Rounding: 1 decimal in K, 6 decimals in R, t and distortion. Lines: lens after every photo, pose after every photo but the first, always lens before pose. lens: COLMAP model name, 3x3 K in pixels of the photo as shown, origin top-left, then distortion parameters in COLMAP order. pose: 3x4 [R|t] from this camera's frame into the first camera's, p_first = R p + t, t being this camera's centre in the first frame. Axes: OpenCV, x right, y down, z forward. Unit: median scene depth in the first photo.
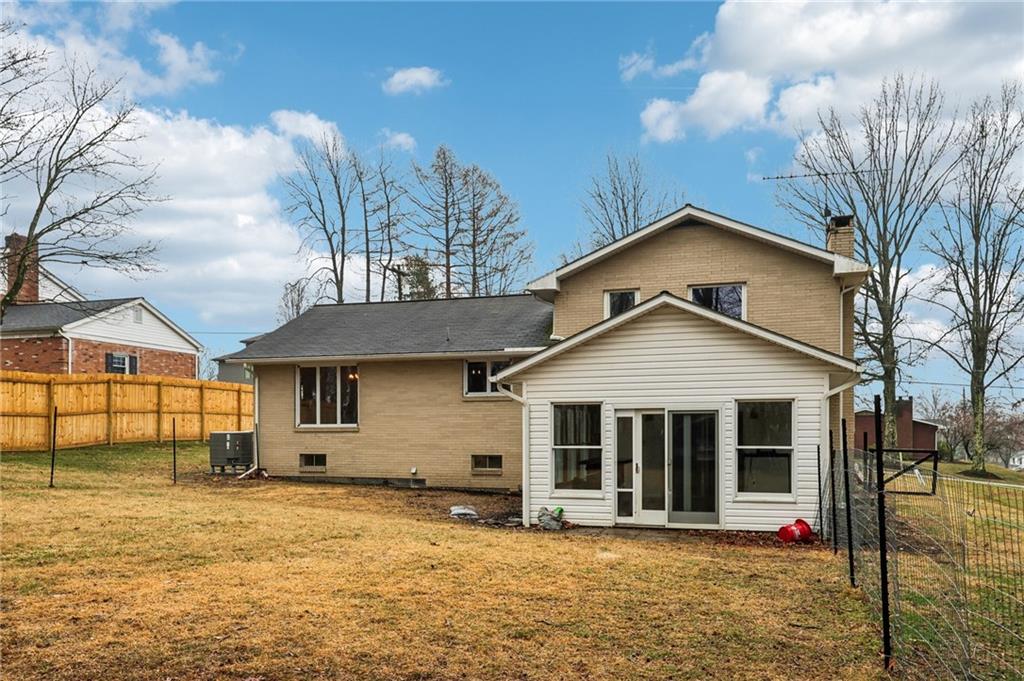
lens RADIAL K [[788.5, 0, 521.3], [0, 788.5, 422.6], [0, 0, 1]] dist [-0.007771, 0.010112]
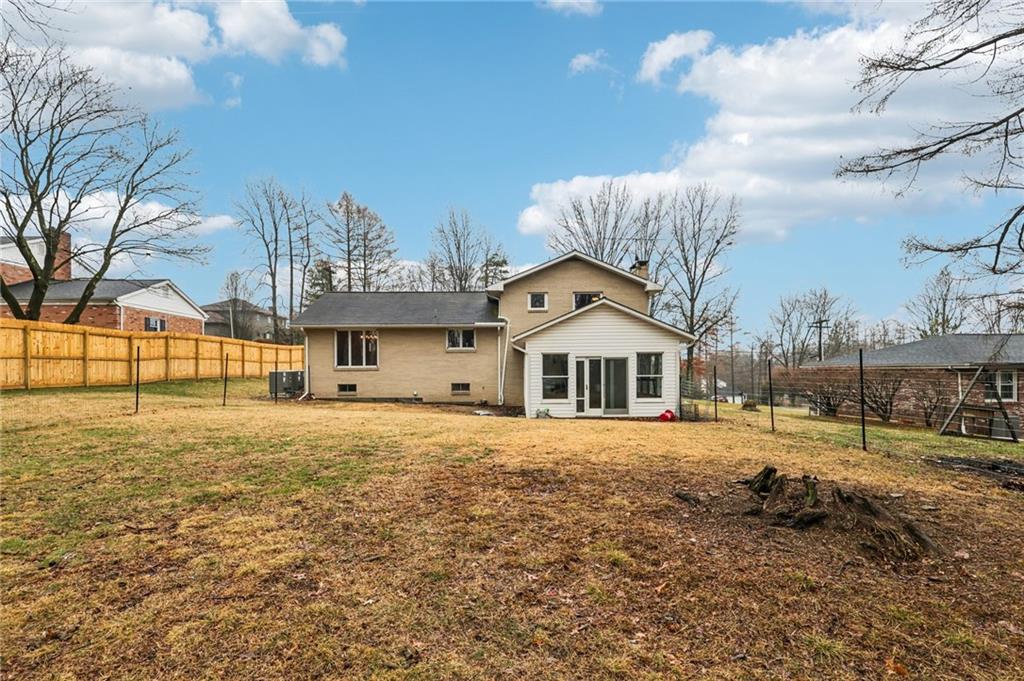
lens RADIAL K [[478.9, 0, 508.8], [0, 478.9, 363.7], [0, 0, 1]] dist [-0.001954, 0.001451]
pose [[0.954262, 0.001600, 0.298967, -0.248319], [0.000893, 0.999966, -0.008201, 0.006019], [-0.298970, 0.008093, 0.954228, -0.043617]]
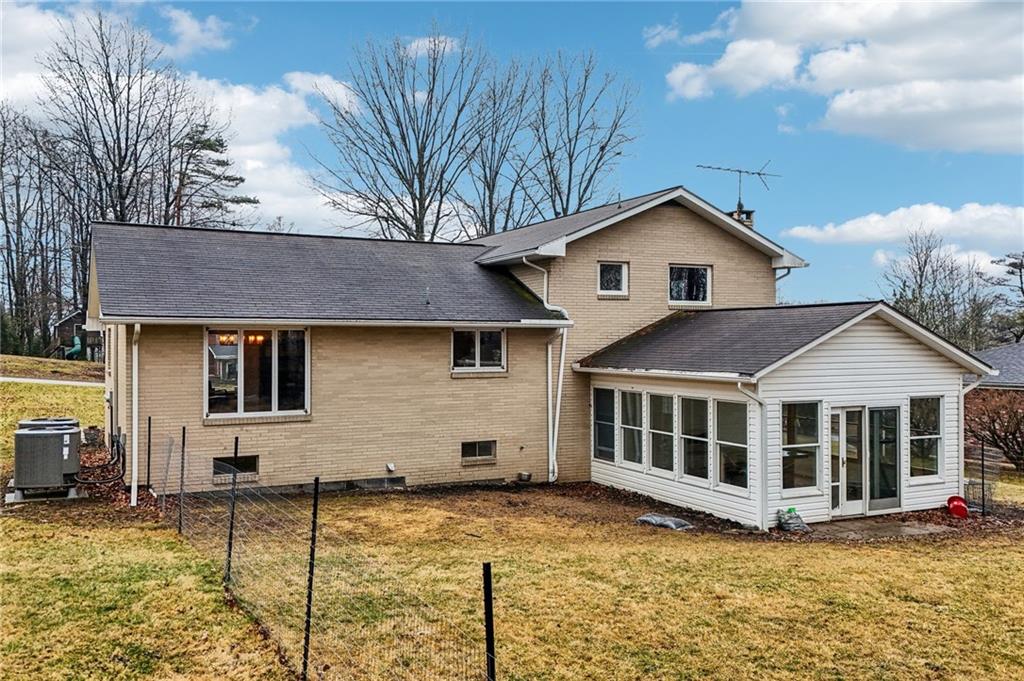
lens RADIAL K [[868.0, 0, 502.4], [0, 868.0, 340.6], [0, 0, 1]] dist [0.084217, -0.072663]
pose [[0.731180, 0.003841, 0.682174, -0.636862], [-0.007680, 0.999967, 0.002601, -0.067493], [-0.682141, -0.007141, 0.731186, 0.286185]]
